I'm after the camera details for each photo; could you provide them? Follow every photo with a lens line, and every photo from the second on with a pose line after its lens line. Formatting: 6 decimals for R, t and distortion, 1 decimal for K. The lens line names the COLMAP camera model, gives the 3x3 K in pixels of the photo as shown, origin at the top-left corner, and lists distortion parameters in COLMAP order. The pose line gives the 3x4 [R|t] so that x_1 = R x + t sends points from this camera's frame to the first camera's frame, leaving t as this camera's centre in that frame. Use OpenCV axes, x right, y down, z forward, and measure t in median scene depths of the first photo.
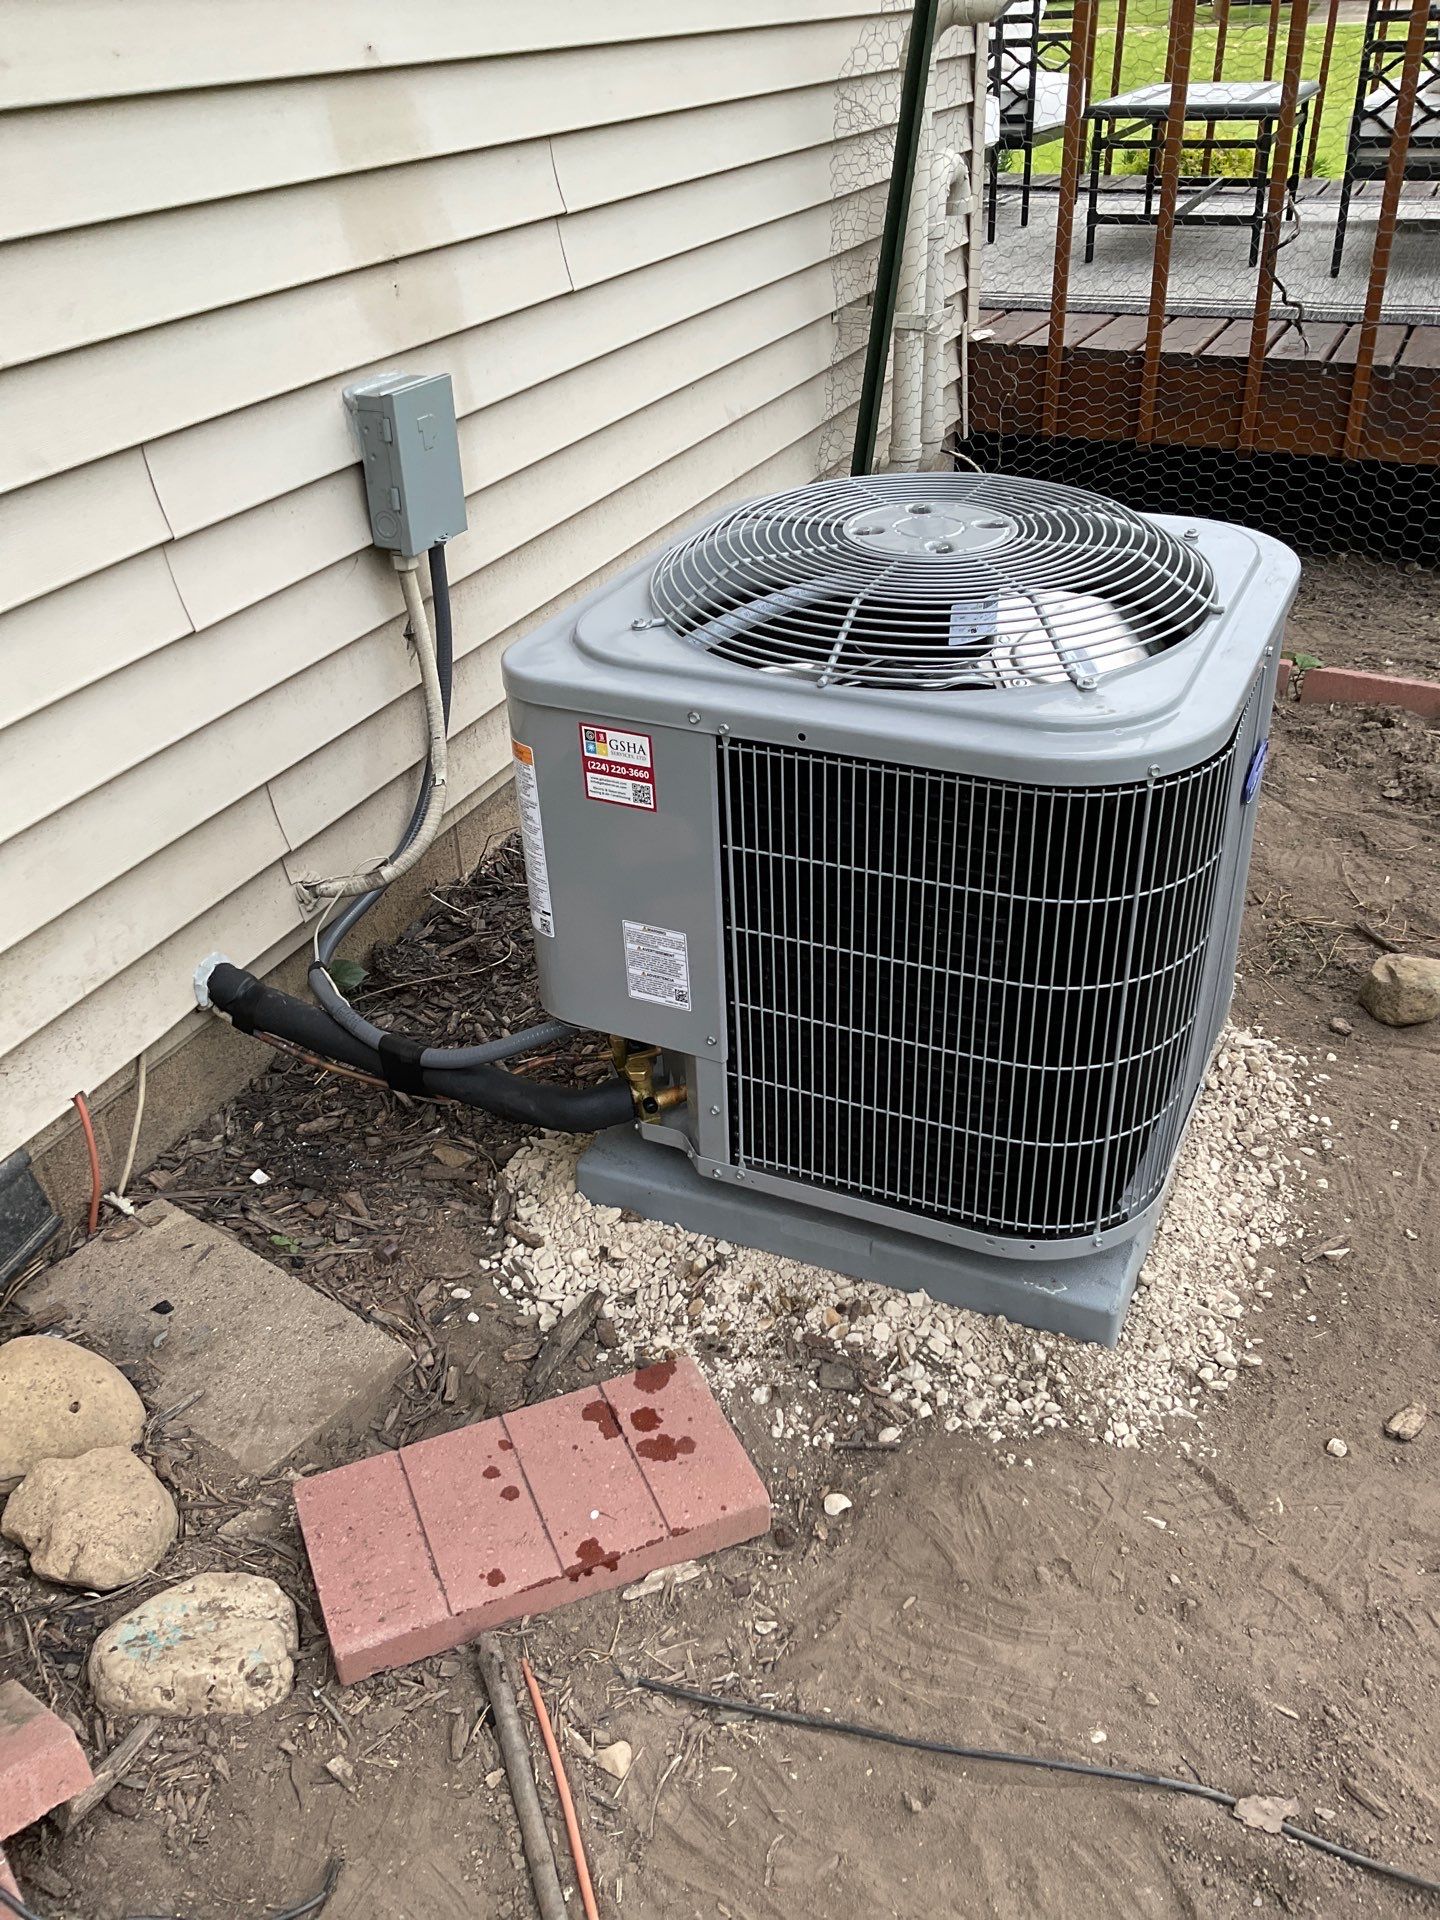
lens RADIAL K [[1589.1, 0, 714.3], [0, 1589.1, 968.6], [0, 0, 1]] dist [0.005193, -0.004770]
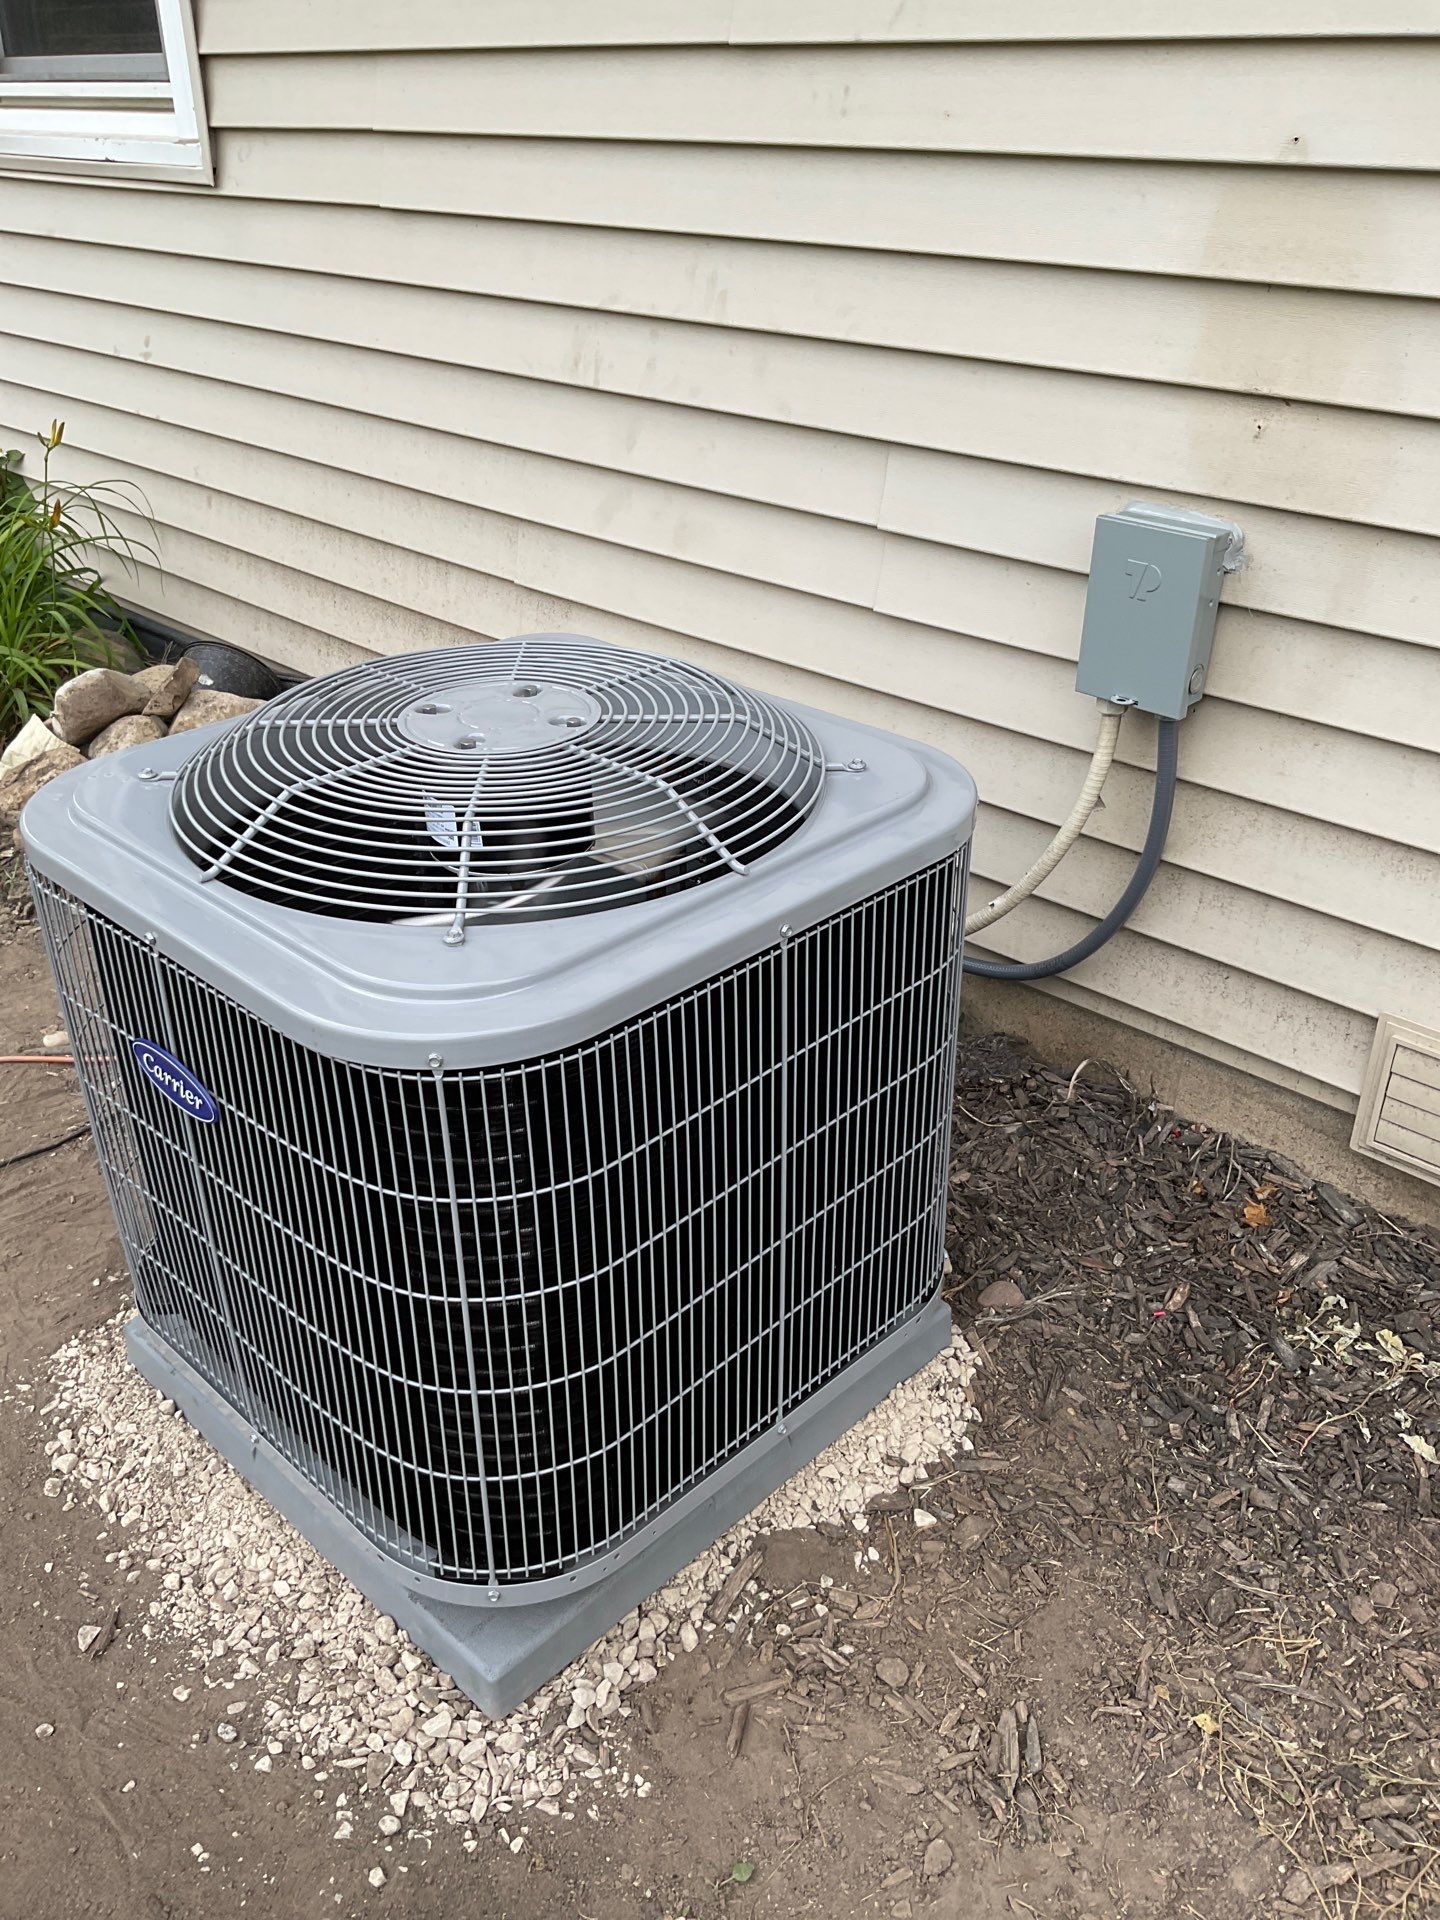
lens RADIAL K [[1589.1, 0, 718.1], [0, 1589.1, 949.1], [0, 0, 1]] dist [0.005193, -0.004770]
pose [[-0.328259, 0.496636, -0.803492, 0.699640], [-0.474397, 0.648890, 0.594887, -0.633273], [0.816819, 0.576451, 0.022599, 0.948062]]
